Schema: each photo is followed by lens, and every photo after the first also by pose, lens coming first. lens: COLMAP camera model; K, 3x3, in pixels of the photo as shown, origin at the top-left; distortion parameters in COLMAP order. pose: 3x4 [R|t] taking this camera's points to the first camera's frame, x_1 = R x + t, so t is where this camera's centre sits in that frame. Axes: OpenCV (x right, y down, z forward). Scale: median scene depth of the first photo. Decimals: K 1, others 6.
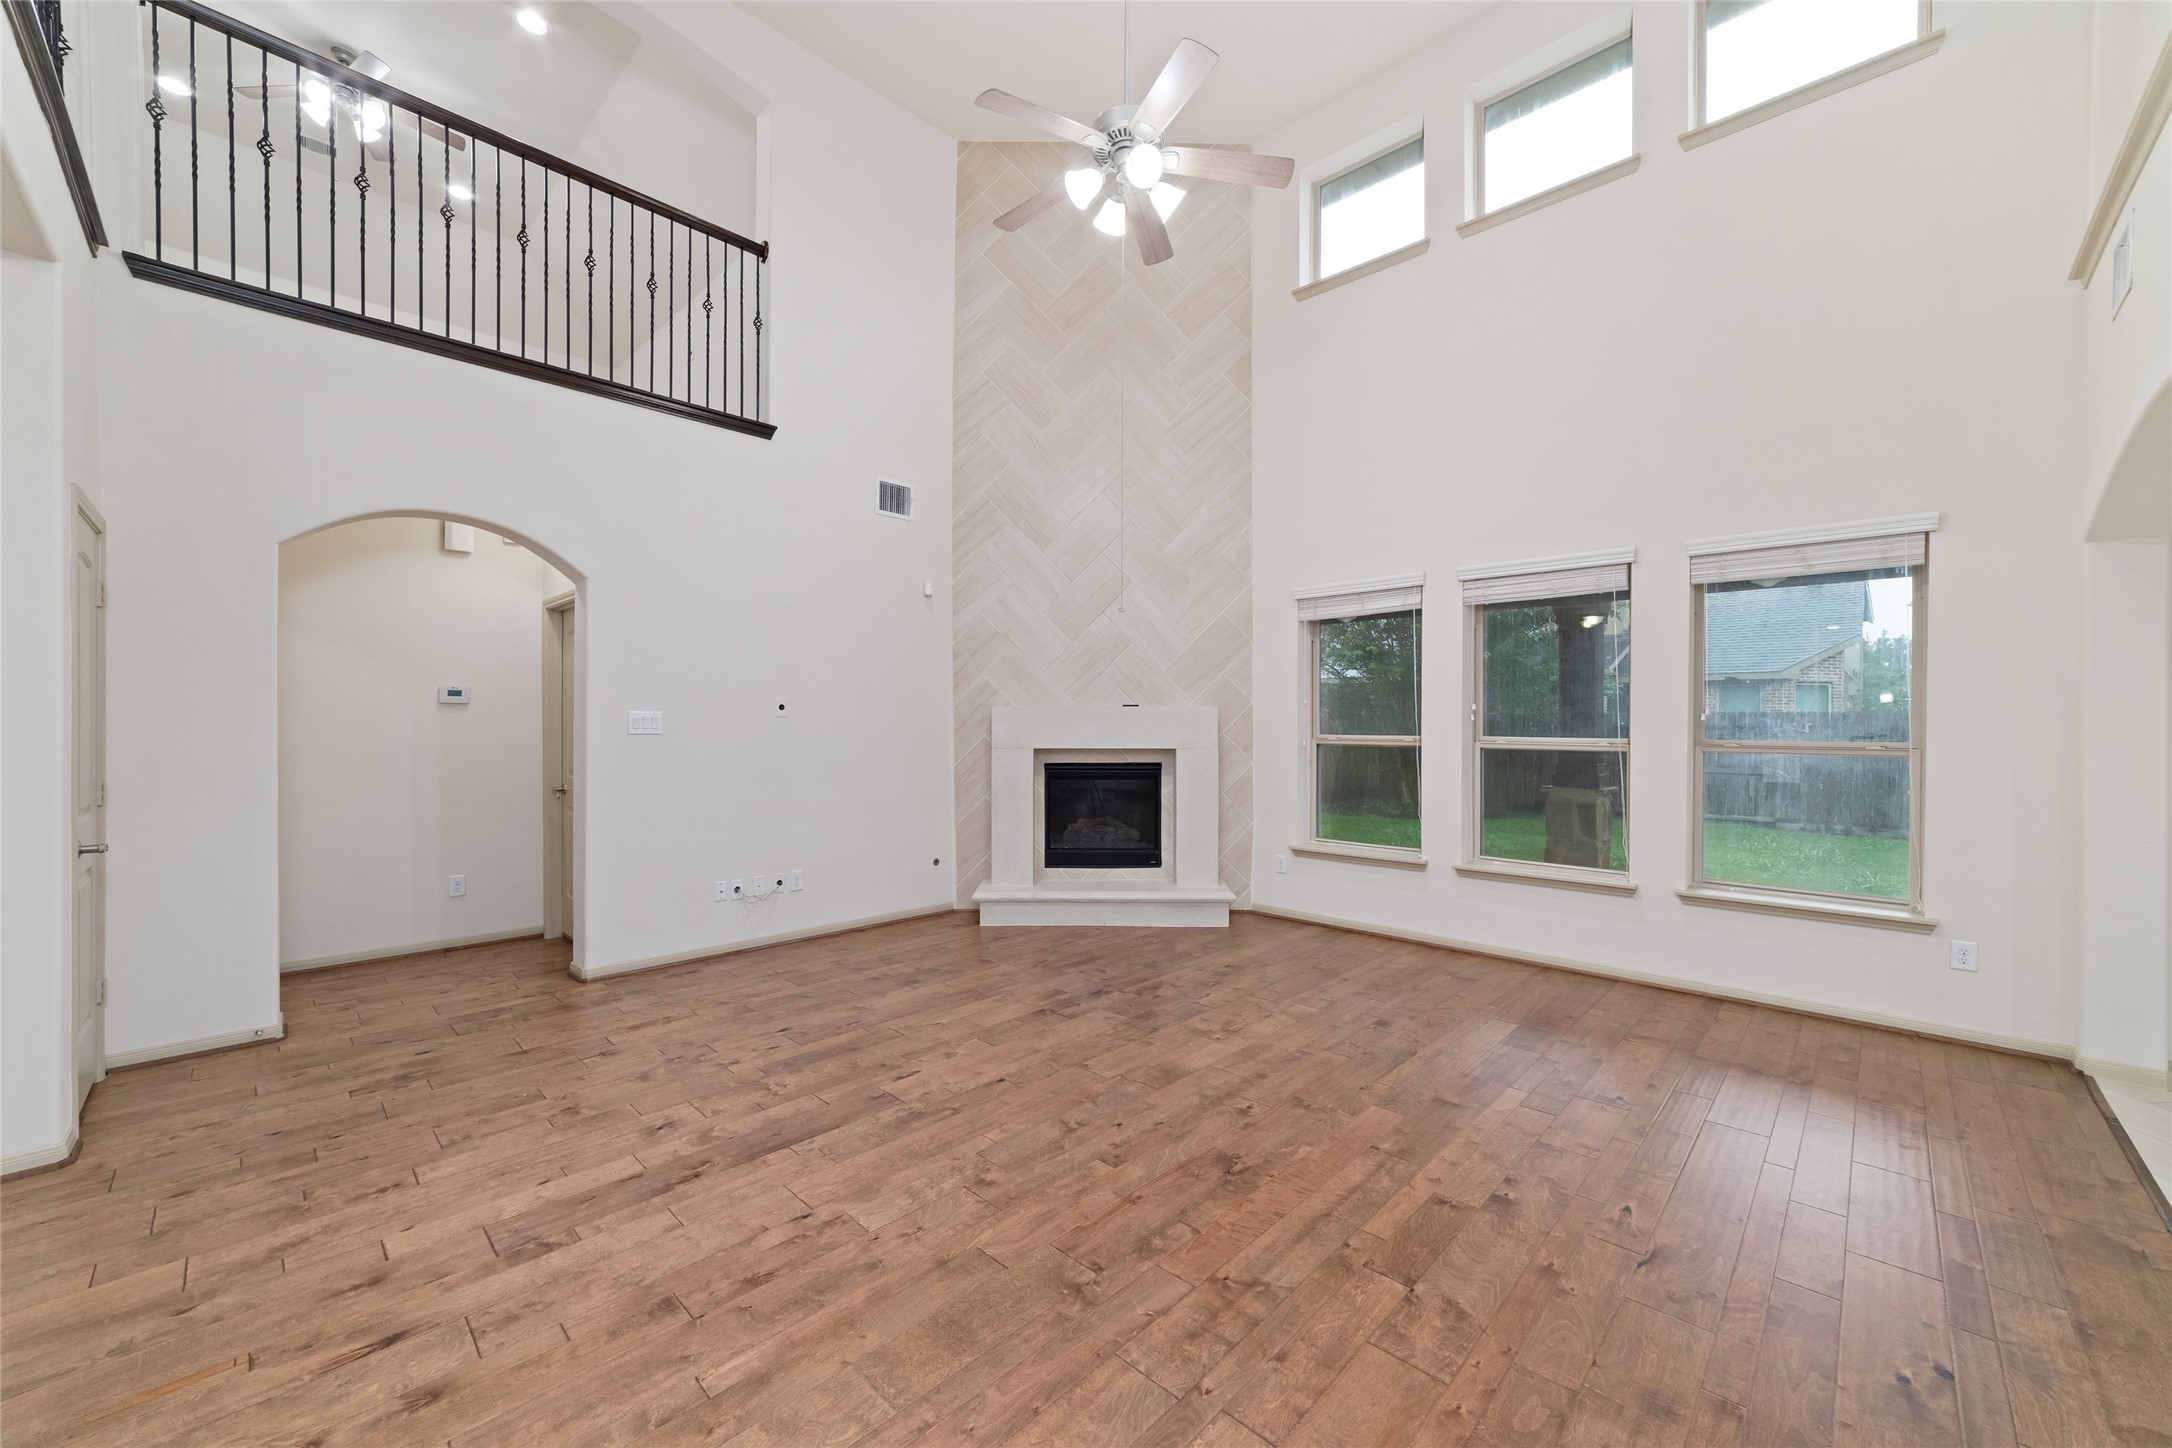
lens RADIAL K [[840.6, 0, 1091.2], [0, 840.6, 720.2], [0, 0, 1]] dist [-0.013178, 0.000060]
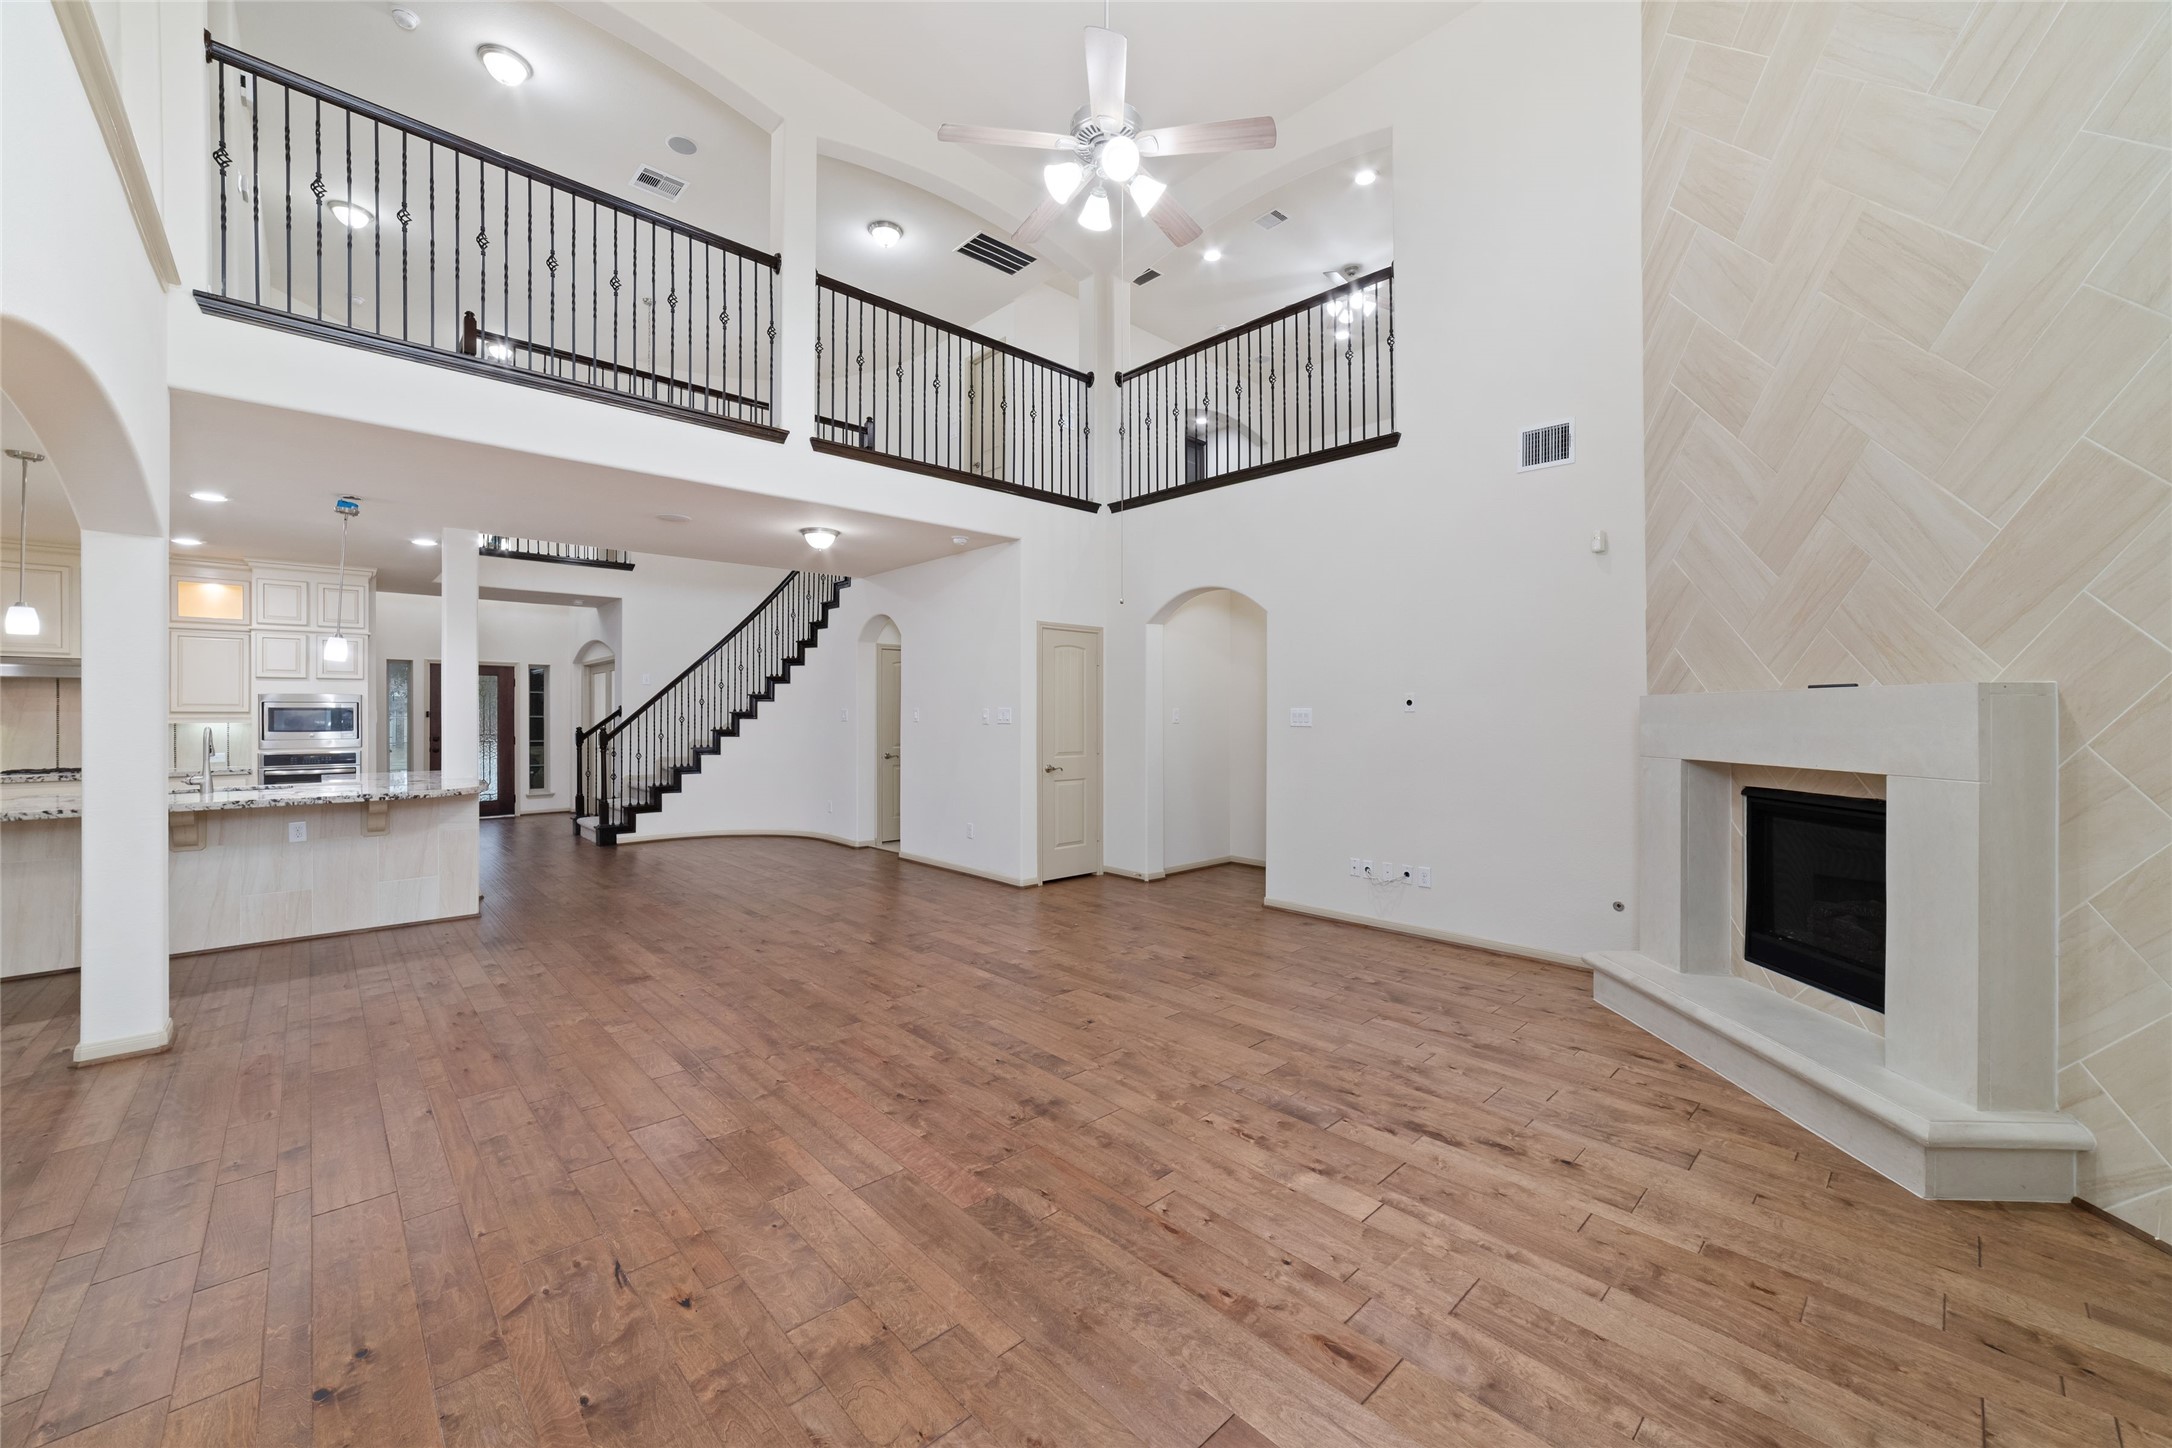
lens RADIAL K [[840.6, 0, 1091.2], [0, 840.6, 720.2], [0, 0, 1]] dist [-0.013178, 0.000060]
pose [[-0.049752, 0.003346, -0.998756, 0.677546], [-0.000399, 0.999994, 0.003370, 0.002645], [0.998762, 0.000566, -0.049751, 0.675351]]
